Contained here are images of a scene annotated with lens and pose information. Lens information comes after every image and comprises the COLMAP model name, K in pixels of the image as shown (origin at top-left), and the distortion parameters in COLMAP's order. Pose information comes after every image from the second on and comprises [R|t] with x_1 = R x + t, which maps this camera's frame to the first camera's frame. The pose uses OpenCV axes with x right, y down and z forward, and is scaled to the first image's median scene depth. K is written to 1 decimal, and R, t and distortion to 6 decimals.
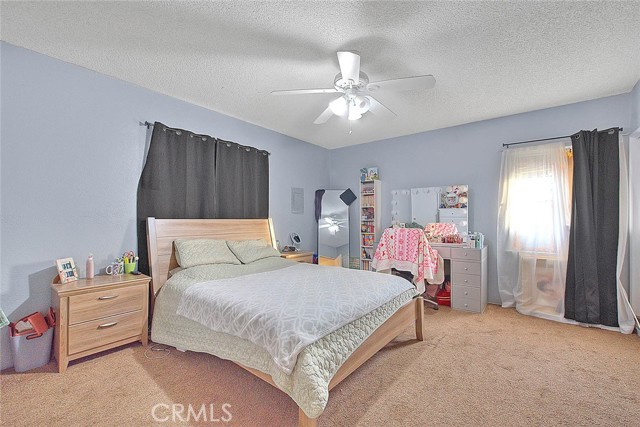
lens RADIAL K [[267.6, 0, 320.1], [0, 267.6, 214.0], [0, 0, 1]] dist [-0.001201, -0.001370]
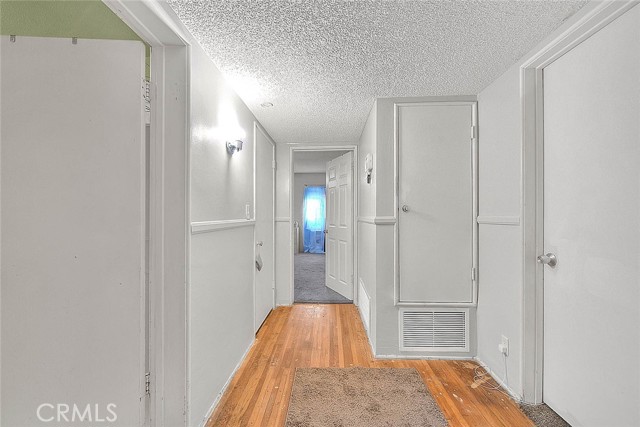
lens RADIAL K [[267.6, 0, 320.0], [0, 267.6, 213.4], [0, 0, 1]] dist [-0.001201, -0.001370]
pose [[0.790650, 0.002312, 0.612264, -0.697905], [-0.006149, 0.999972, 0.004165, -0.007474], [-0.612238, -0.007057, 0.790642, -1.007075]]
